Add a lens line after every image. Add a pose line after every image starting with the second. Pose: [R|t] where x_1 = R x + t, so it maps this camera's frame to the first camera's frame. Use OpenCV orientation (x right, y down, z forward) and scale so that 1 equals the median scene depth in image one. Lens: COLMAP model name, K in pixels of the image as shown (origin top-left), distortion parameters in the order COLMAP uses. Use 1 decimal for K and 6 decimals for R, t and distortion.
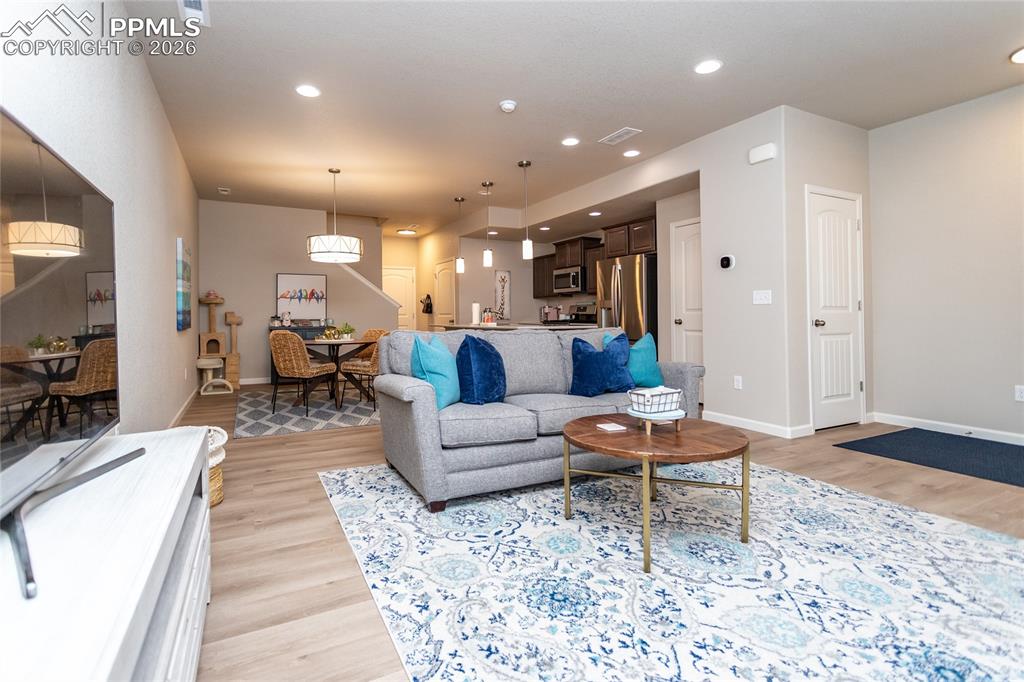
lens RADIAL K [[490.6, 0, 502.6], [0, 490.6, 304.6], [0, 0, 1]] dist [-0.002683, 0.001375]
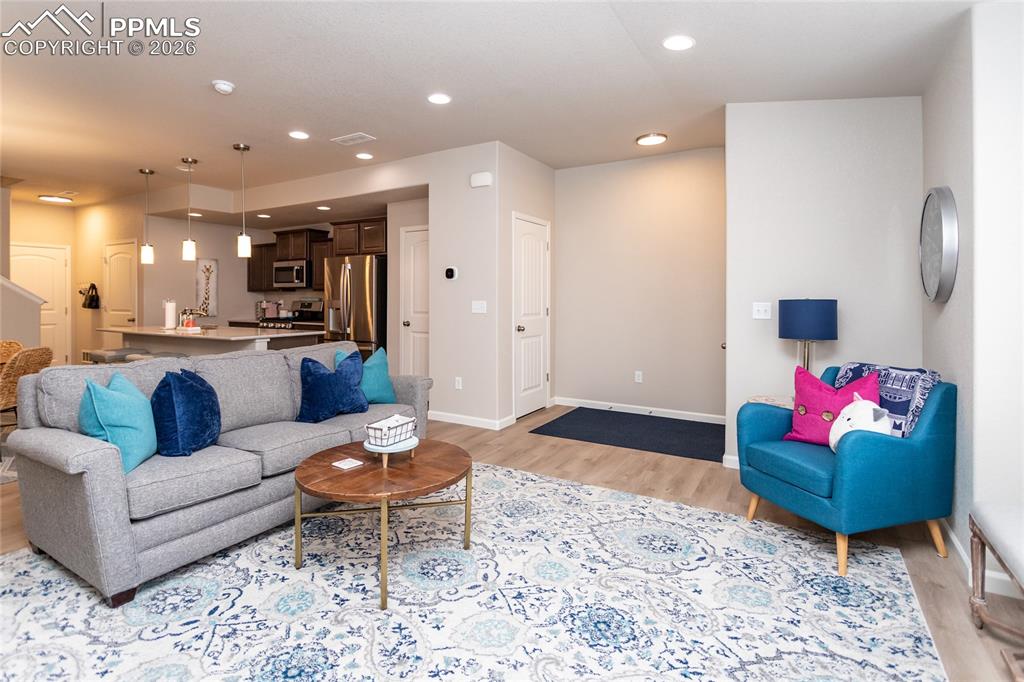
lens RADIAL K [[490.6, 0, 512.9], [0, 490.6, 290.4], [0, 0, 1]] dist [-0.002683, 0.001375]
pose [[0.843932, 0.013148, 0.536289, -0.025434], [-0.018031, 0.999830, 0.003862, -0.087045], [-0.536147, -0.012929, 0.844026, -0.009896]]
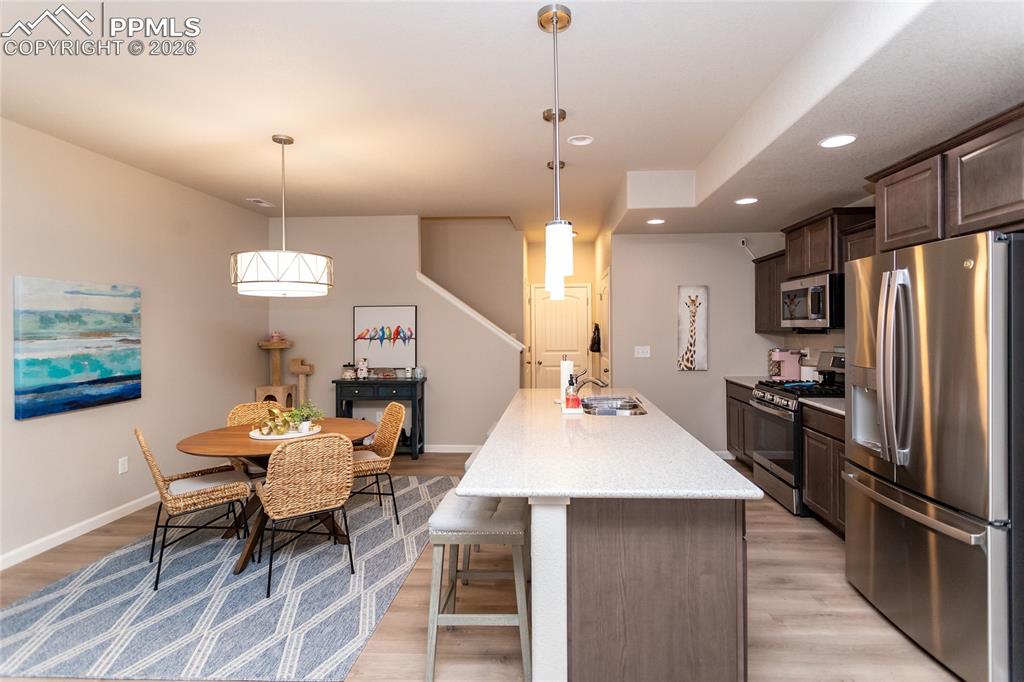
lens RADIAL K [[490.6, 0, 522.5], [0, 490.6, 348.7], [0, 0, 1]] dist [-0.002683, 0.001375]
pose [[0.857757, 0.020612, -0.513642, 0.402678], [0.016348, 0.997597, 0.067332, -0.119988], [0.513795, -0.066152, 0.855359, 1.260382]]
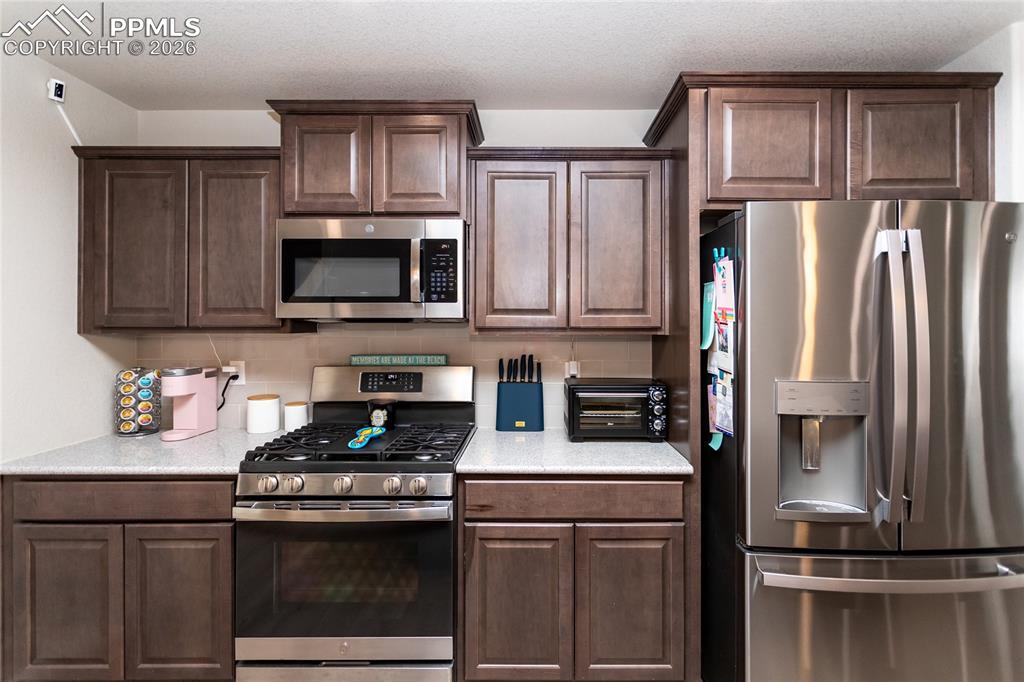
lens RADIAL K [[522.5, 0, 539.0], [0, 522.5, 317.8], [0, 0, 1]] dist [-0.001797, 0.002378]
pose [[0.454793, 0.014362, 0.890481, -0.153742], [-0.022398, 0.999738, -0.004685, -0.076701], [-0.890315, -0.017814, 0.454996, 2.307387]]
